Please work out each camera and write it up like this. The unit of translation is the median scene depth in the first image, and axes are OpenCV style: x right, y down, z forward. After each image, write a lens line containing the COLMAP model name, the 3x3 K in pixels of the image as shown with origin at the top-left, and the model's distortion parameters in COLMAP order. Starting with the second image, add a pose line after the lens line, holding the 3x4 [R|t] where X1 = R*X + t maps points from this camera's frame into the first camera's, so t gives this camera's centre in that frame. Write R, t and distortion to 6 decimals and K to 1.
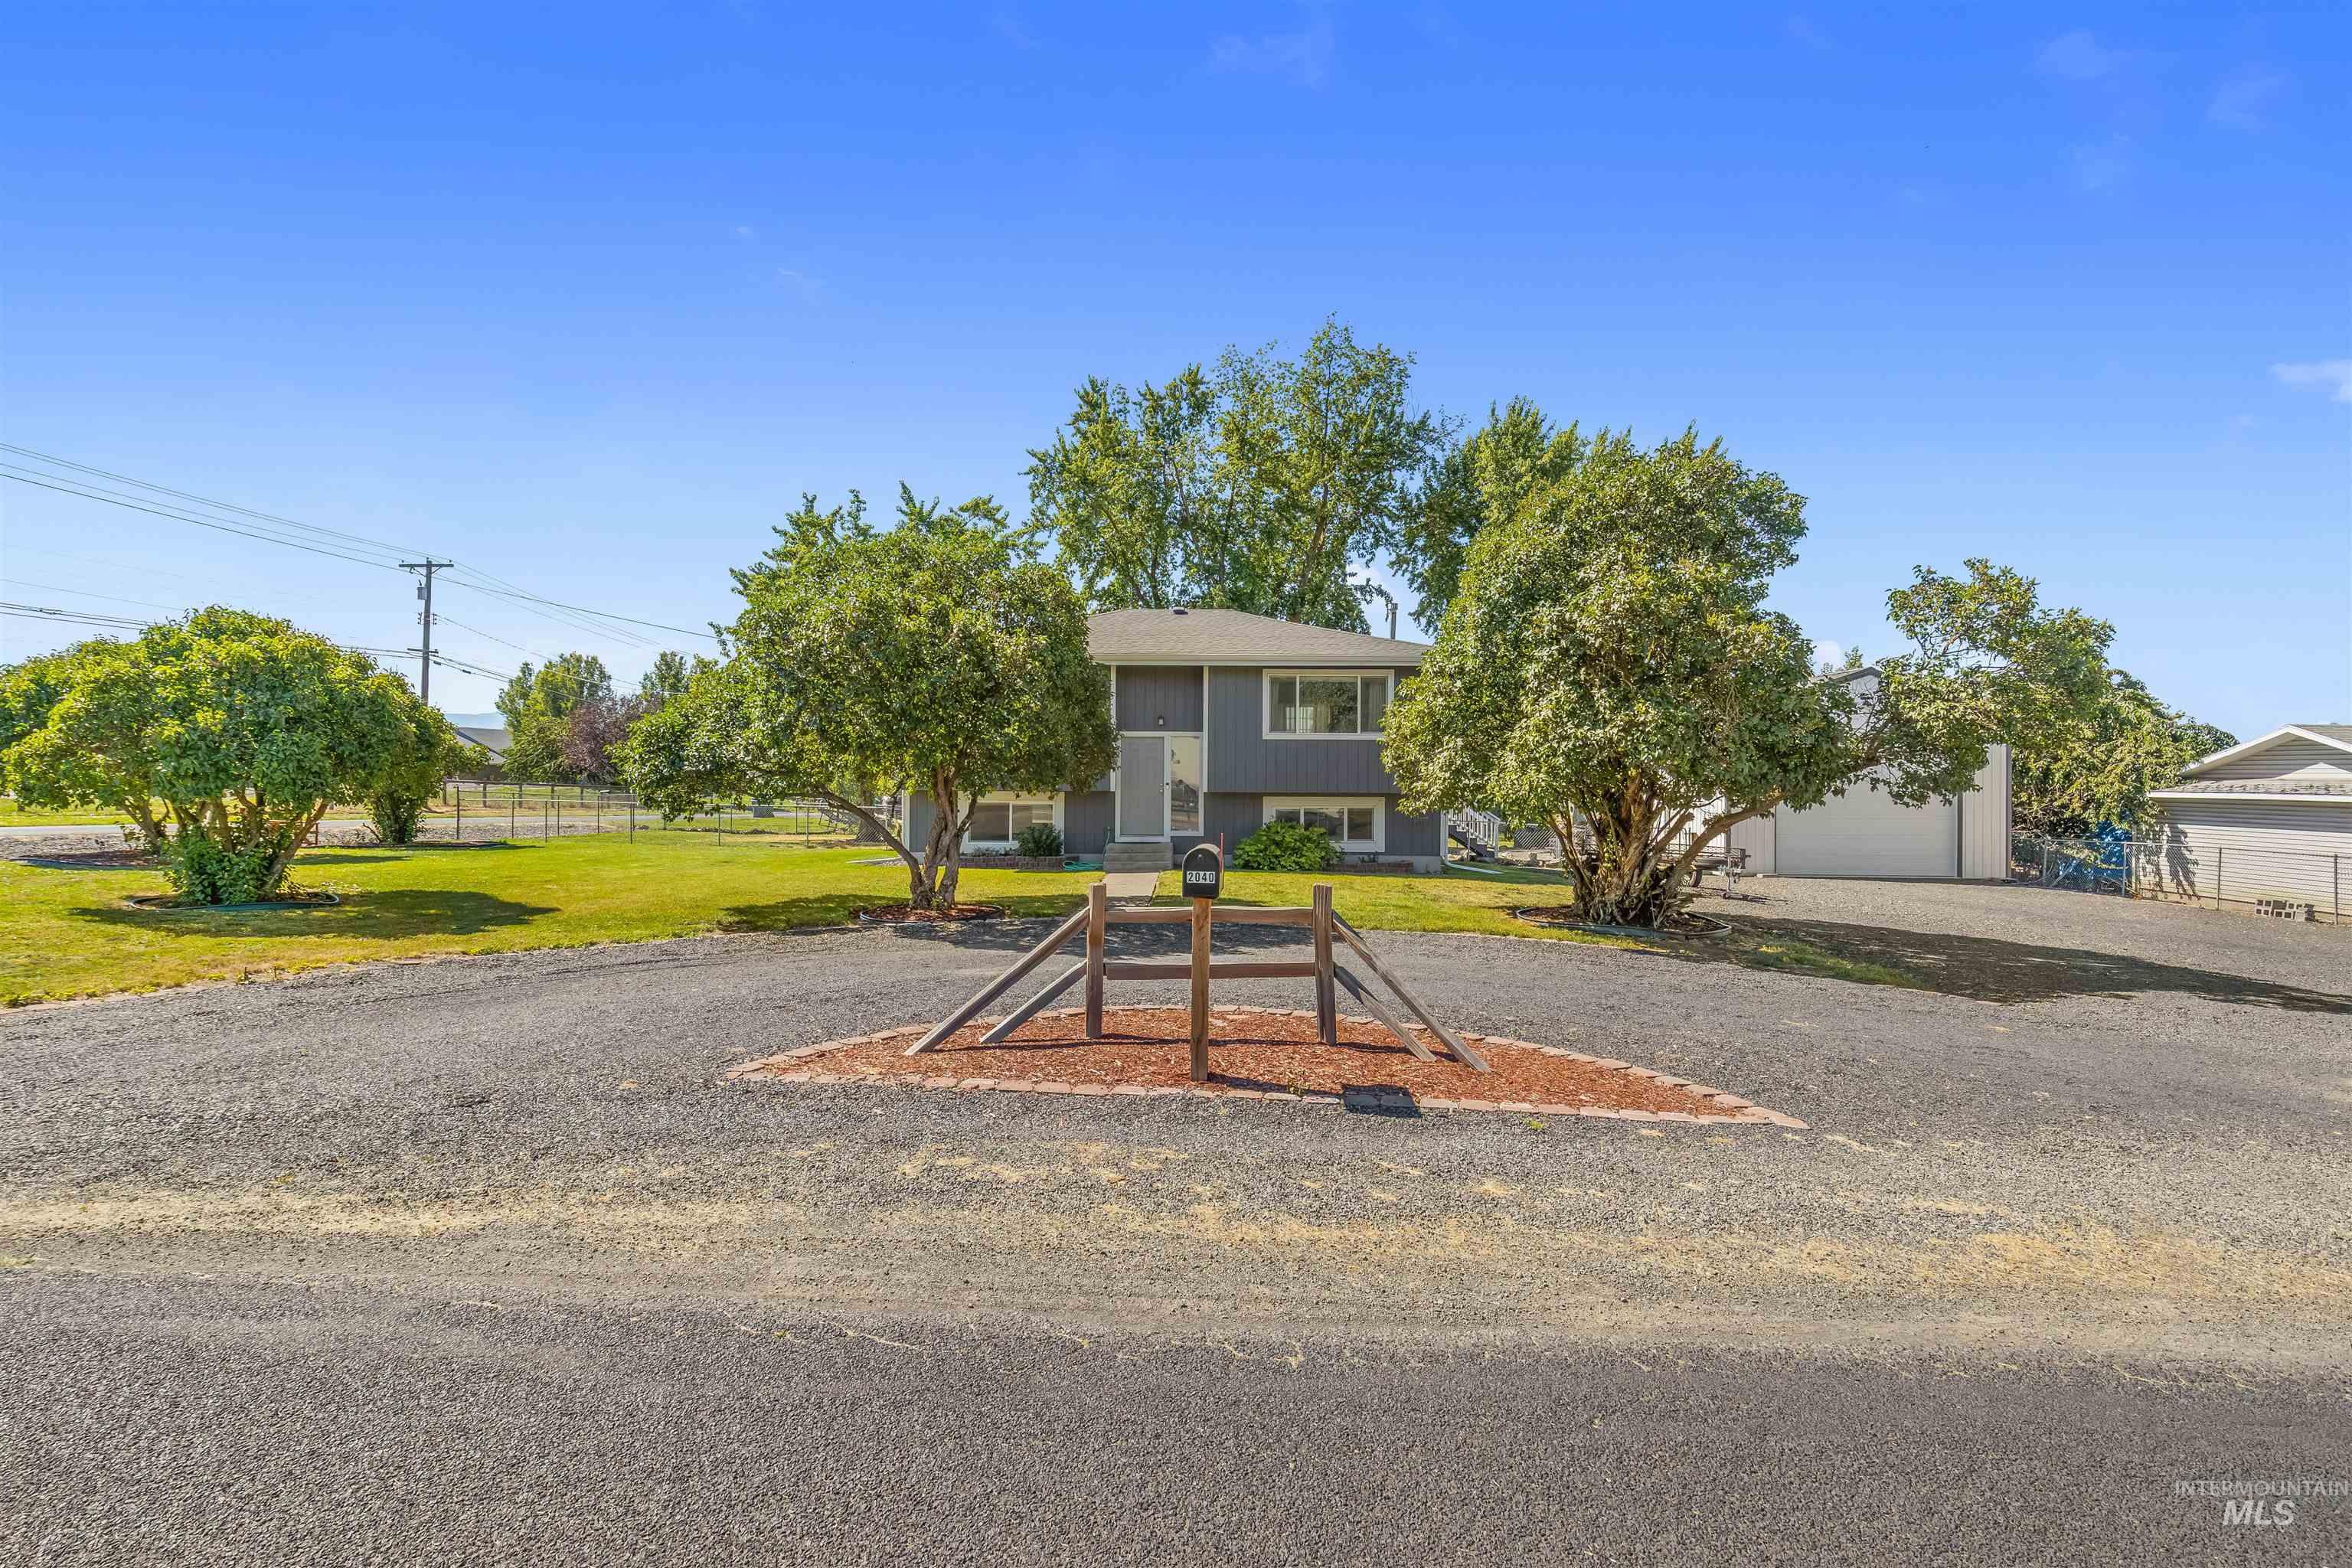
lens RADIAL K [[1074.5, 0, 1168.0], [0, 1074.5, 777.5], [0, 0, 1]] dist [-0.000957, -0.000218]
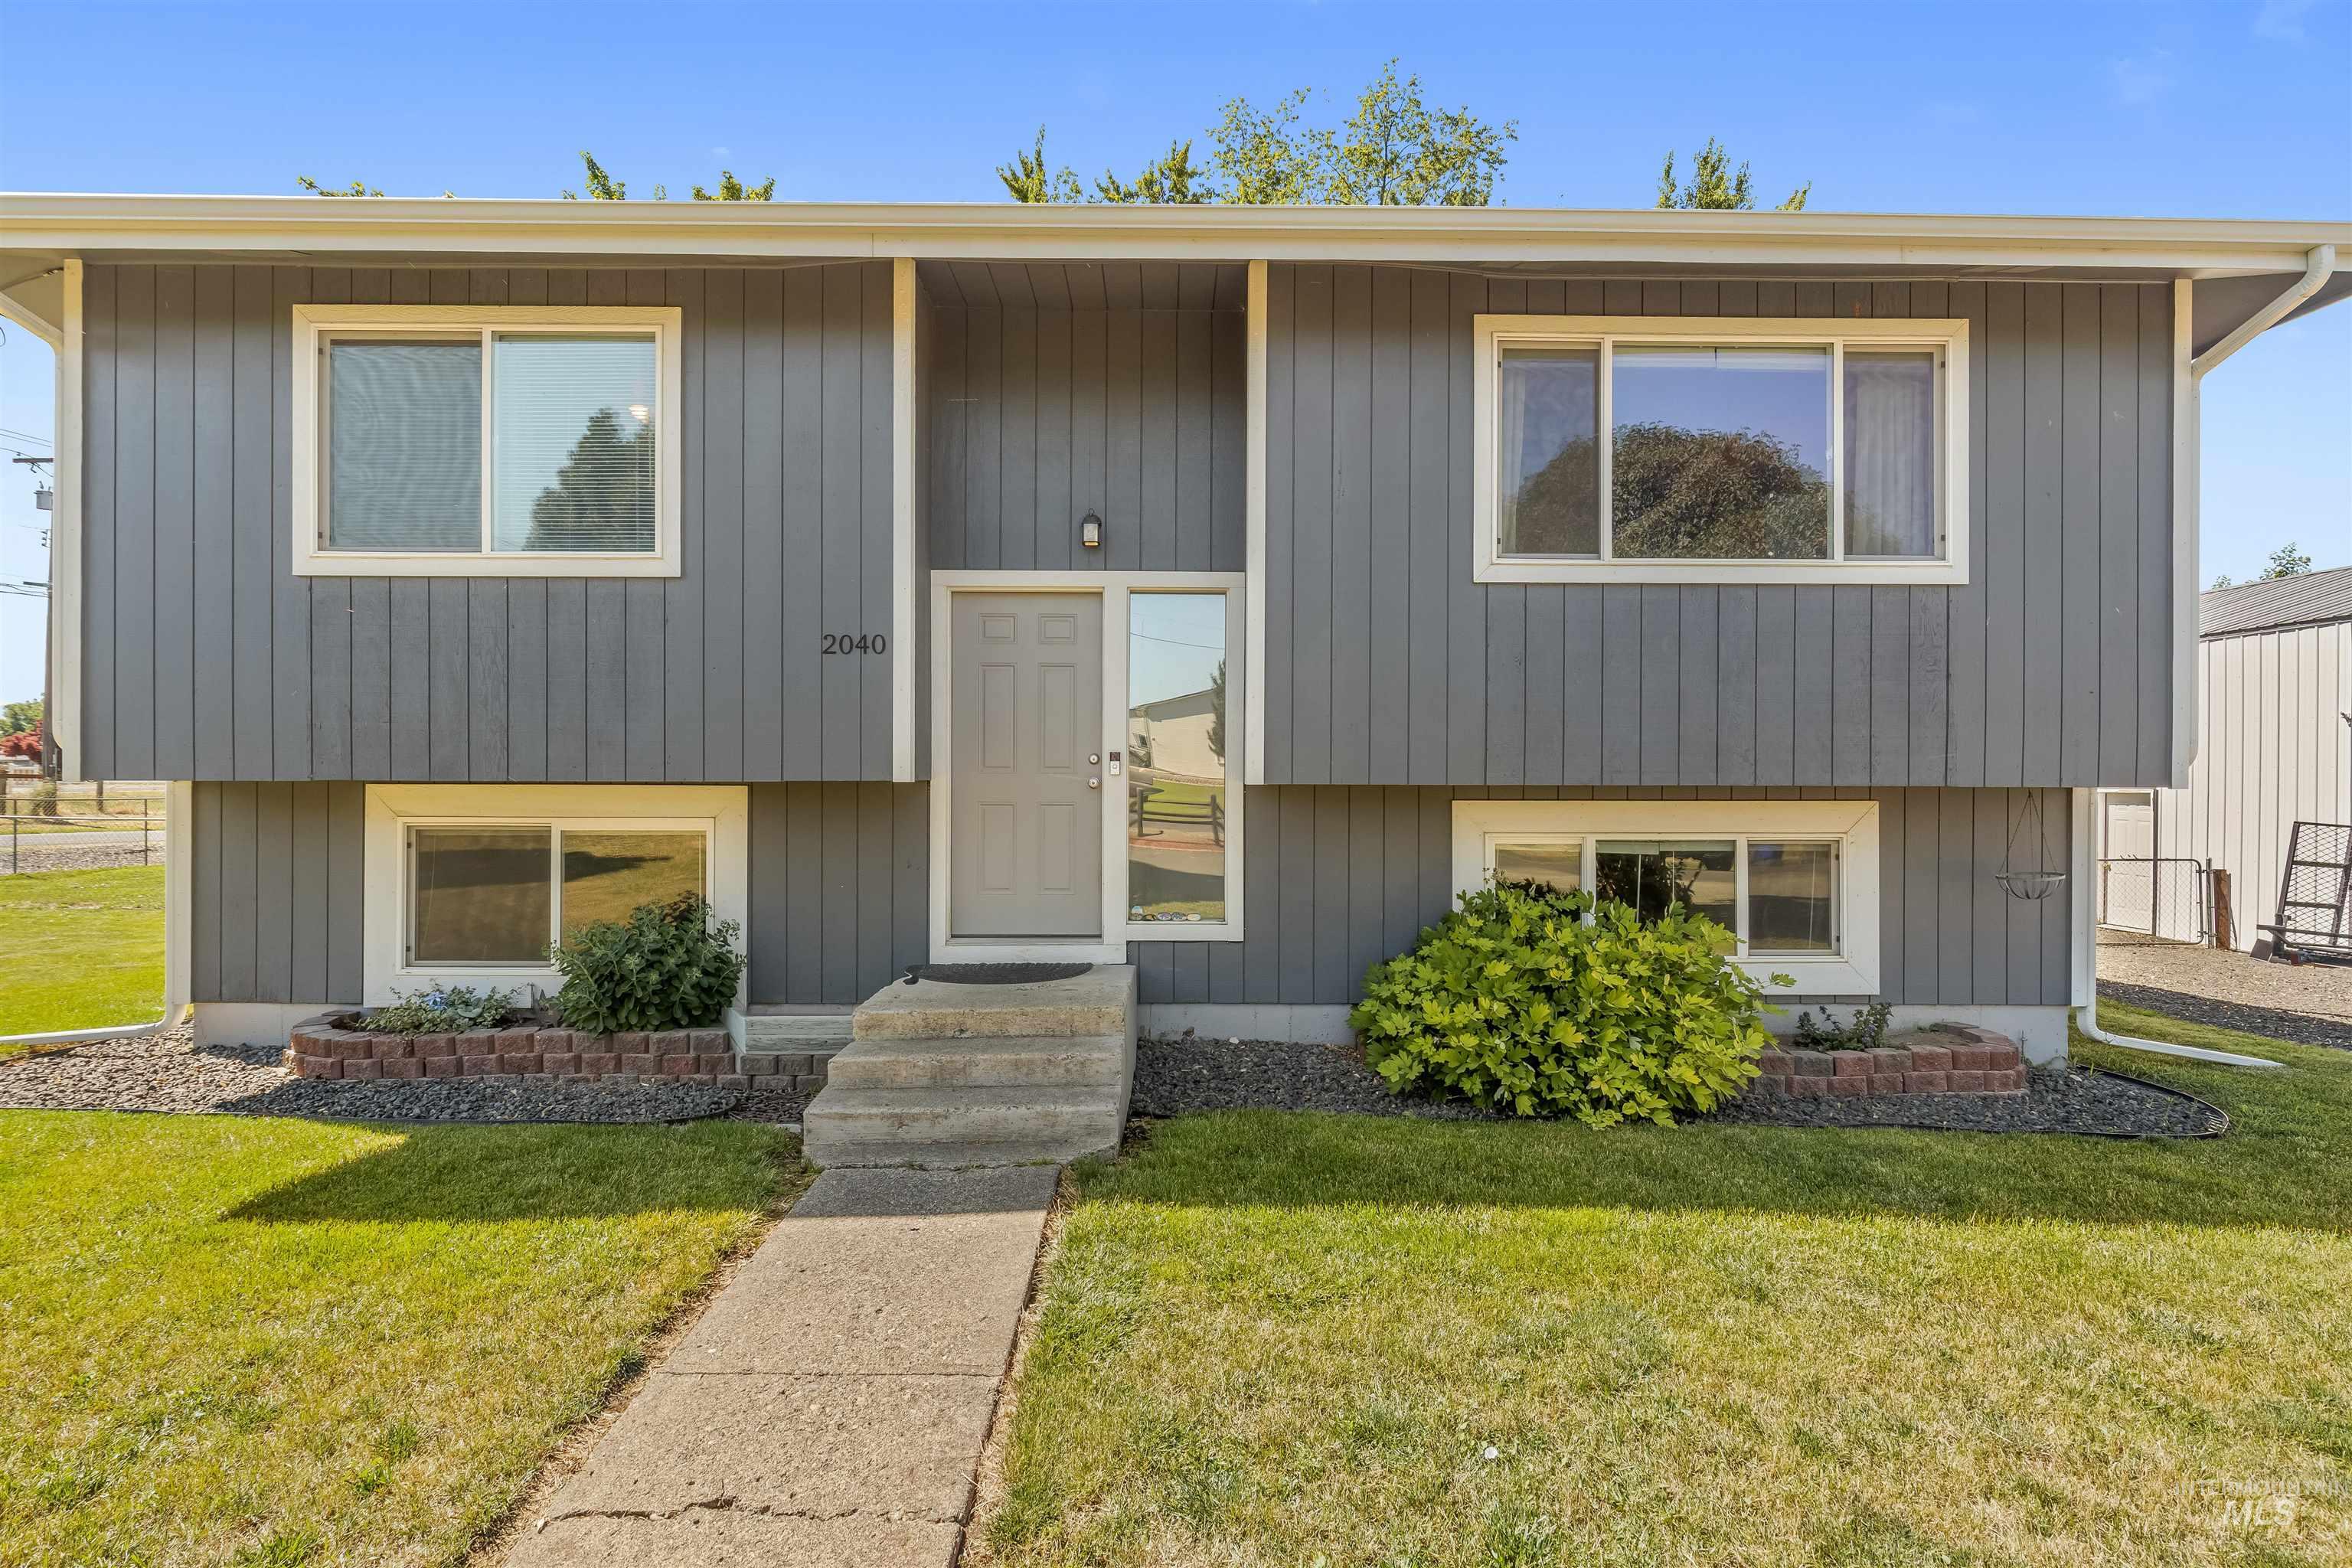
lens RADIAL K [[1053.0, 0, 1187.3], [0, 1053.0, 764.6], [0, 0, 1]] dist [-0.013104, 0.000205]
pose [[0.999354, -0.001962, 0.035874, 0.008513], [0.002193, 0.999977, -0.006410, 0.010051], [-0.035861, 0.006485, 0.999336, 0.746110]]
